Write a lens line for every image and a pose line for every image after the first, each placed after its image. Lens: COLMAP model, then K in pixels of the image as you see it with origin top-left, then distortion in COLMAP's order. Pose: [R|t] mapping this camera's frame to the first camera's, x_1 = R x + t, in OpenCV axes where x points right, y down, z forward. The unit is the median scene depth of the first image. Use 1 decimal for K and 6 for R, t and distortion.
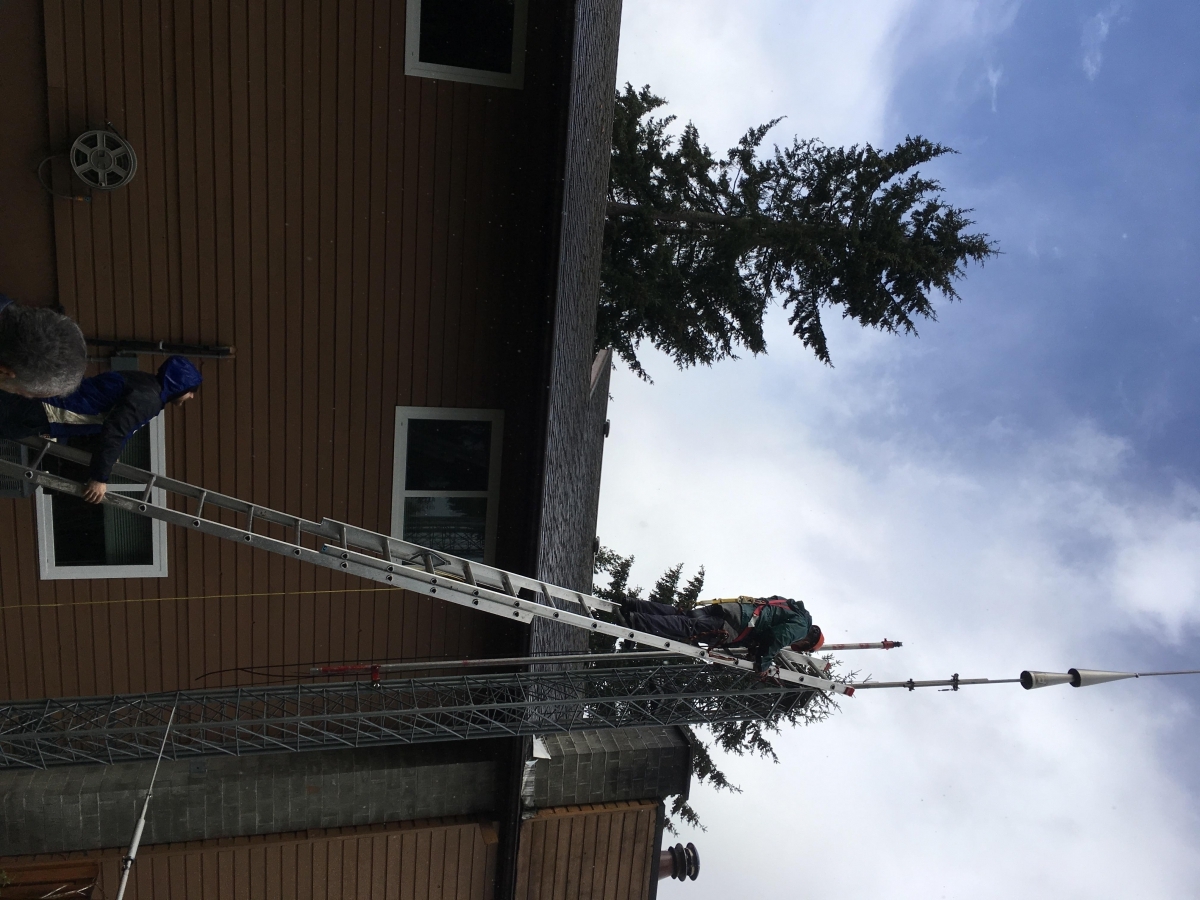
lens RADIAL K [[993.3, 0, 632.0], [0, 993.3, 454.0], [0, 0, 1]] dist [0.064713, -0.144017]
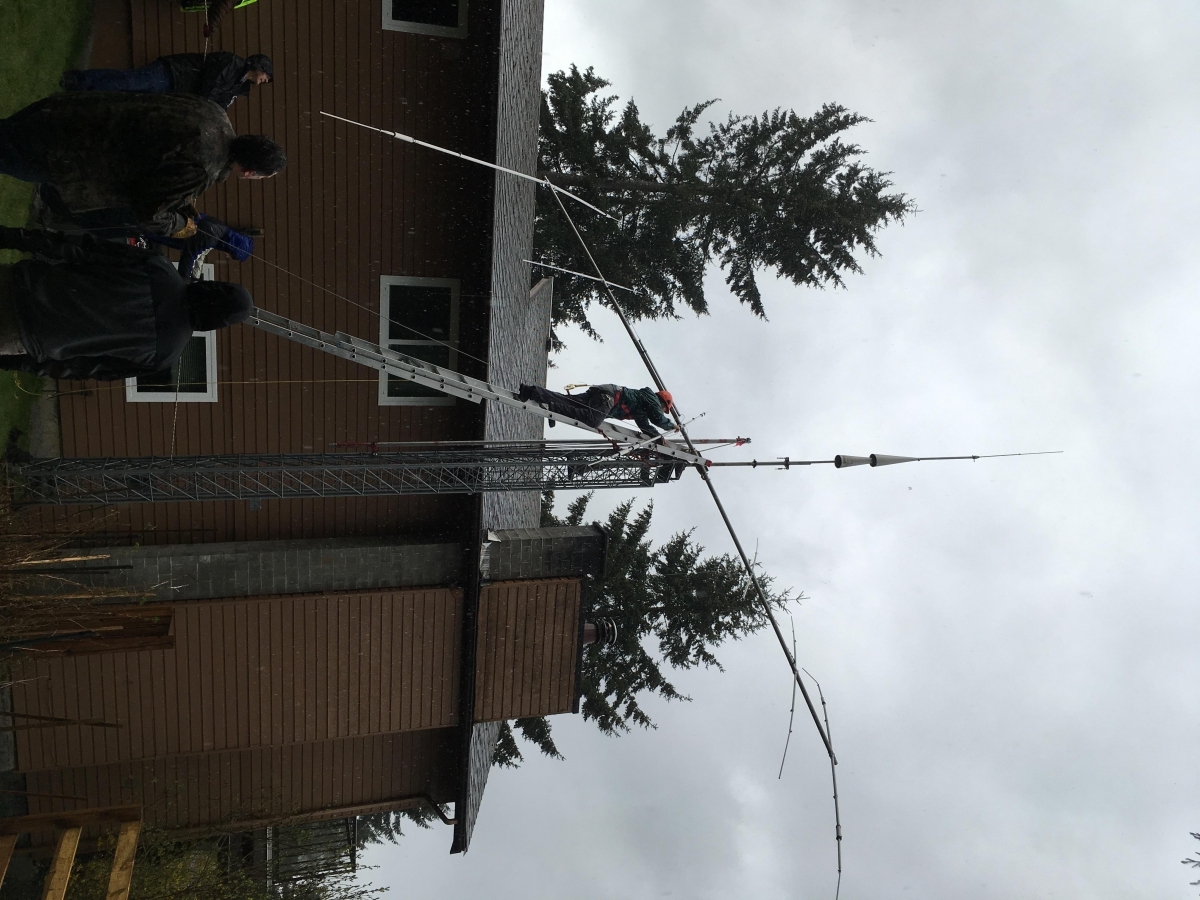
lens RADIAL K [[1018.2, 0, 595.8], [0, 1018.2, 455.2], [0, 0, 1]] dist [0.059135, -0.014321]
pose [[0.999698, -0.023903, -0.005763, 0.018290], [0.023868, 0.999696, -0.006130, 0.063459], [0.005908, 0.005991, 0.999965, -0.119892]]
